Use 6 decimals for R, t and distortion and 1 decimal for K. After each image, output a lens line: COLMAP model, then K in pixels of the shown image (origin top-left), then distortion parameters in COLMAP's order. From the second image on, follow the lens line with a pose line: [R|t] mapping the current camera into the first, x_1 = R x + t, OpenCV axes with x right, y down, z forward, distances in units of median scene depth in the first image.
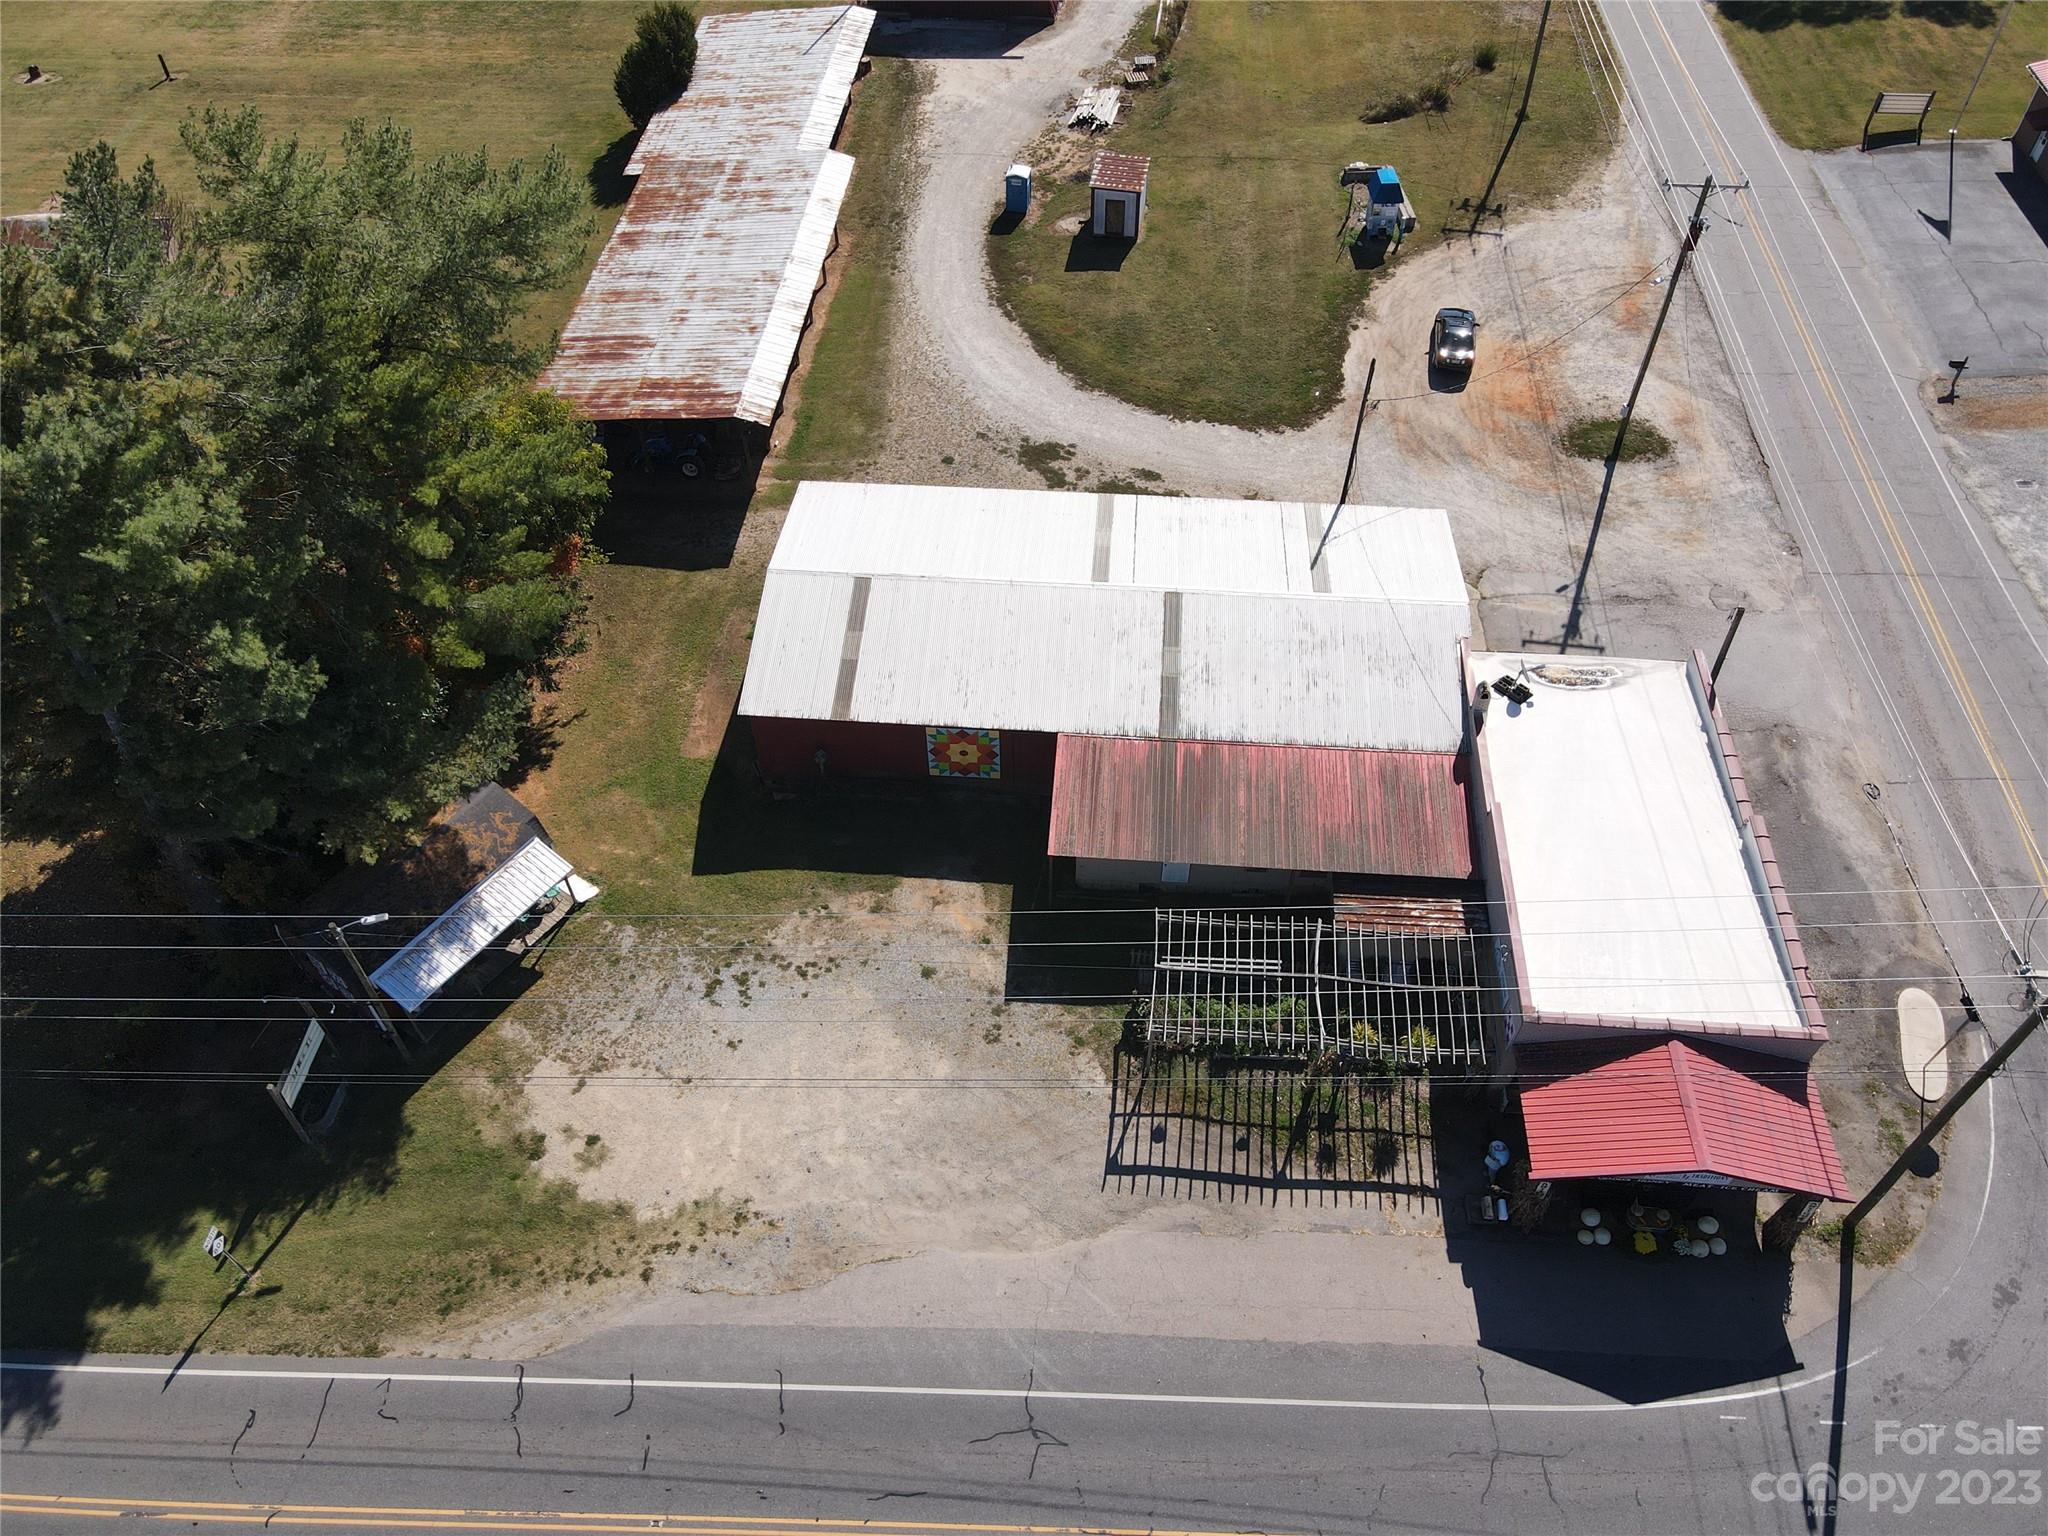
lens RADIAL K [[1518.2, 0, 1024.1], [0, 1518.2, 780.0], [0, 0, 1]] dist [-0.009596, 0.042383]
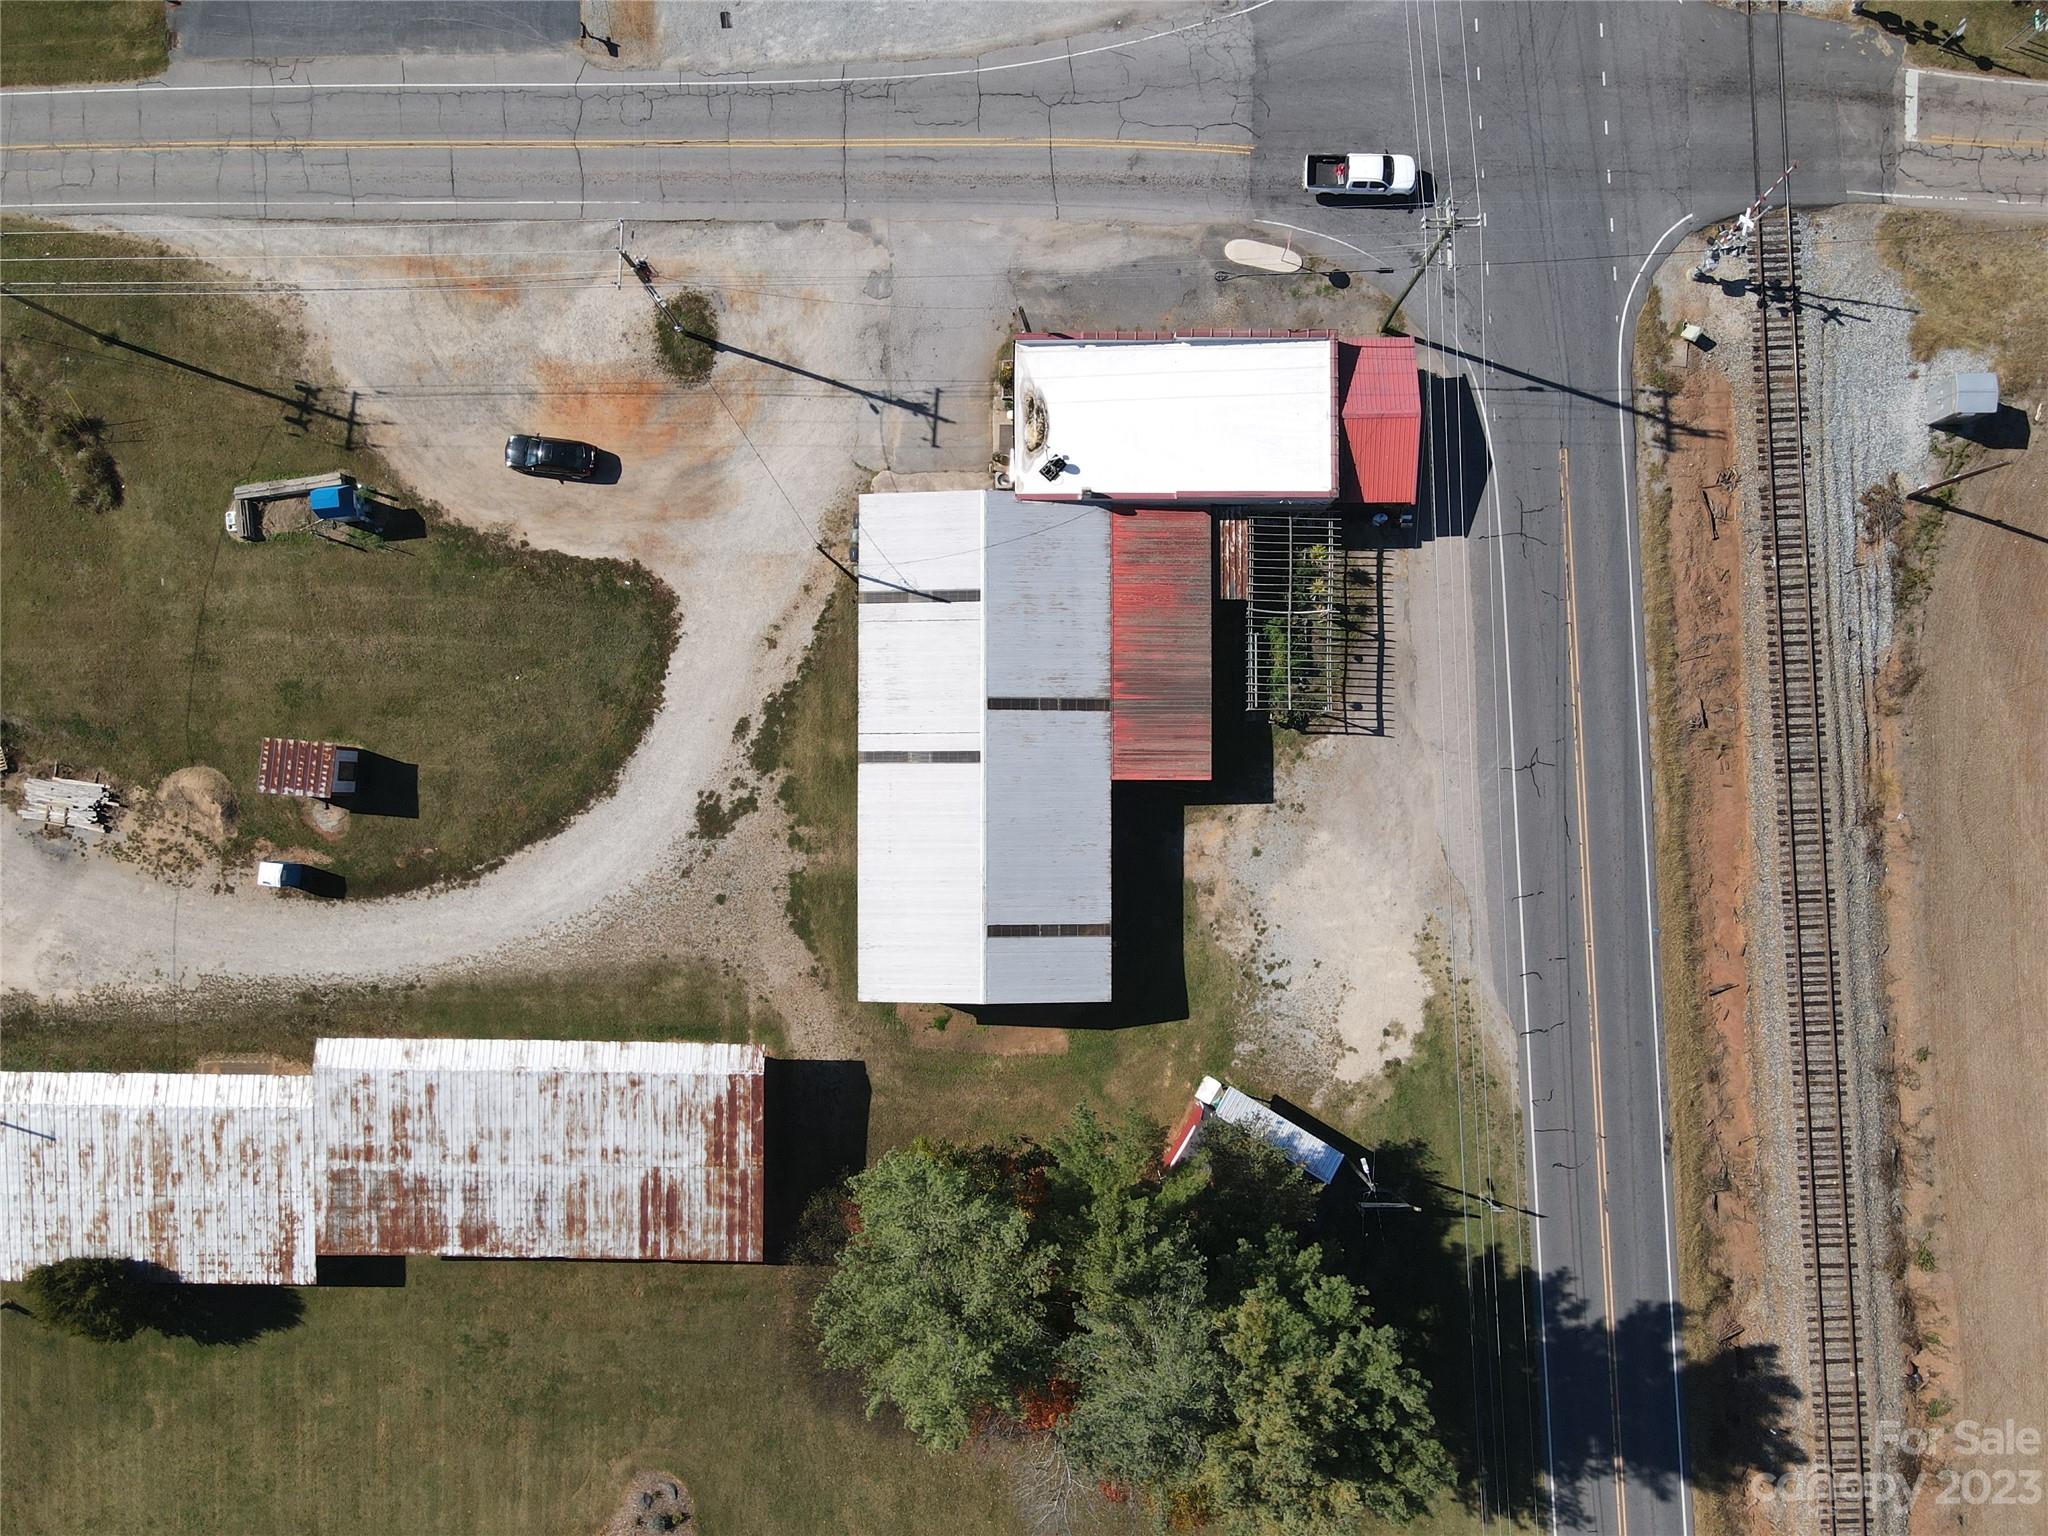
lens RADIAL K [[1518.2, 0, 1037.7], [0, 1518.2, 780.6], [0, 0, 1]] dist [-0.009596, 0.042383]
pose [[-0.077391, -0.996609, 0.027965, -0.014407], [0.768798, -0.041795, 0.638125, -1.034943], [-0.634792, 0.070884, 0.769425, -0.086145]]
